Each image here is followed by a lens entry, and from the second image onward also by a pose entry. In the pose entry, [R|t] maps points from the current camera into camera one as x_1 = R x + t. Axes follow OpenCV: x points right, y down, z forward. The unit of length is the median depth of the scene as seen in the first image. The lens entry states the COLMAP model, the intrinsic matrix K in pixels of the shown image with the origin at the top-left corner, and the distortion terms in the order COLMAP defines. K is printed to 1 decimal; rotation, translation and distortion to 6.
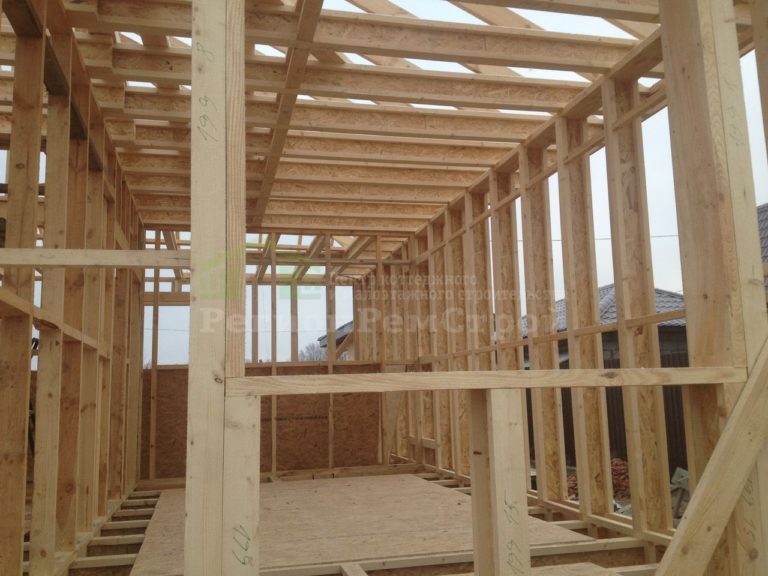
lens RADIAL K [[779.6, 0, 384.0], [0, 779.6, 288.0], [0, 0, 1]] dist [0.171977, -0.400394]
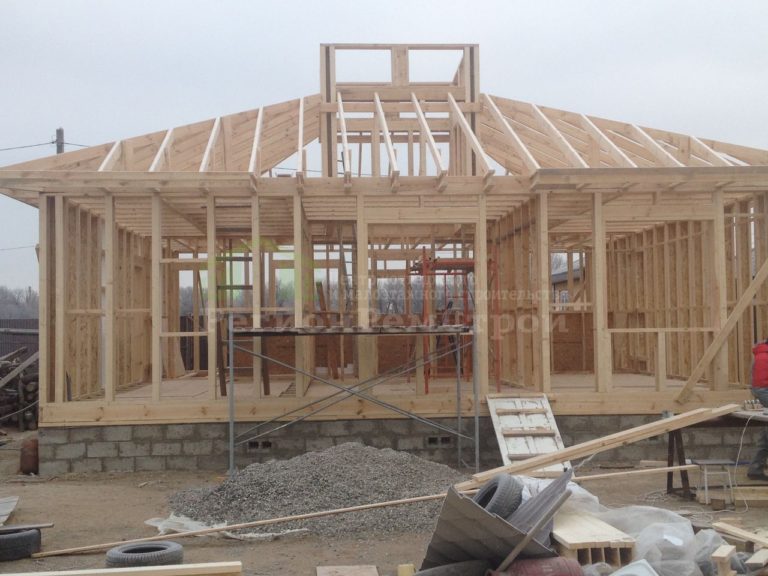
lens RADIAL K [[1090.2, 0, 384.0], [0, 1090.2, 288.0], [0, 0, 1]] dist [0.156259, -0.036546]
pose [[0.985923, 0.004635, -0.167133, -0.099309], [0.012588, 0.994721, 0.101846, -0.208656], [0.166723, -0.102516, 0.980660, -1.446787]]
